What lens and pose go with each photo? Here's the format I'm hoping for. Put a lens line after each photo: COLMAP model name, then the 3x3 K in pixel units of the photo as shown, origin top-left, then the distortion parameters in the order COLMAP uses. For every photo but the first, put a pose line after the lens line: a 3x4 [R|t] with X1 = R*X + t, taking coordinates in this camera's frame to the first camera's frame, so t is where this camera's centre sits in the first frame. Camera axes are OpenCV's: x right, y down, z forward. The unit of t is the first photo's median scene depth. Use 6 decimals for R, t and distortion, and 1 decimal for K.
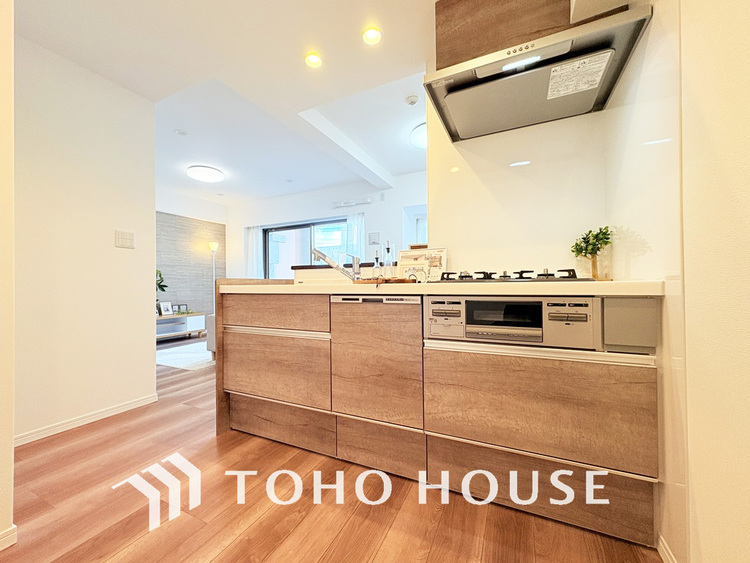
lens RADIAL K [[299.1, 0, 374.1], [0, 299.1, 283.8], [0, 0, 1]] dist [0.000035, -0.000406]
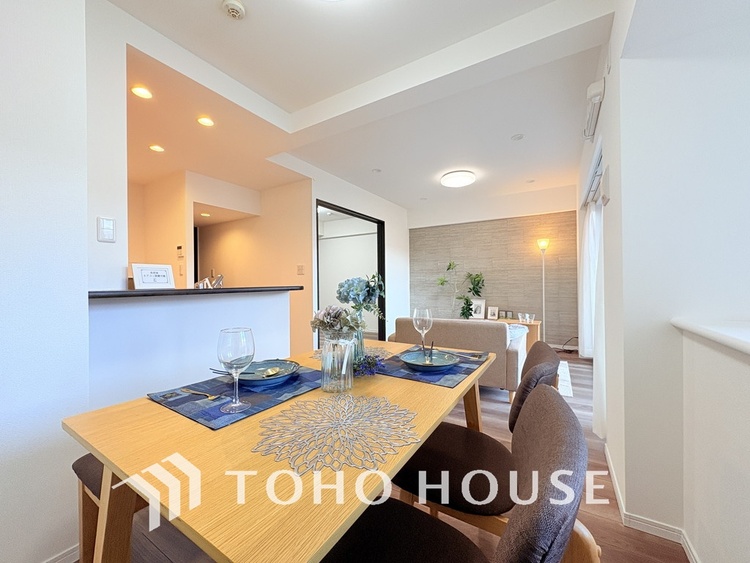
lens RADIAL K [[299.1, 0, 374.1], [0, 299.1, 283.8], [0, 0, 1]] dist [0.000035, -0.000406]
pose [[-0.096268, 0.014090, -0.995256, 0.356347], [0.012960, 0.999833, 0.012901, -0.035326], [0.995271, -0.011657, -0.096434, 0.670188]]
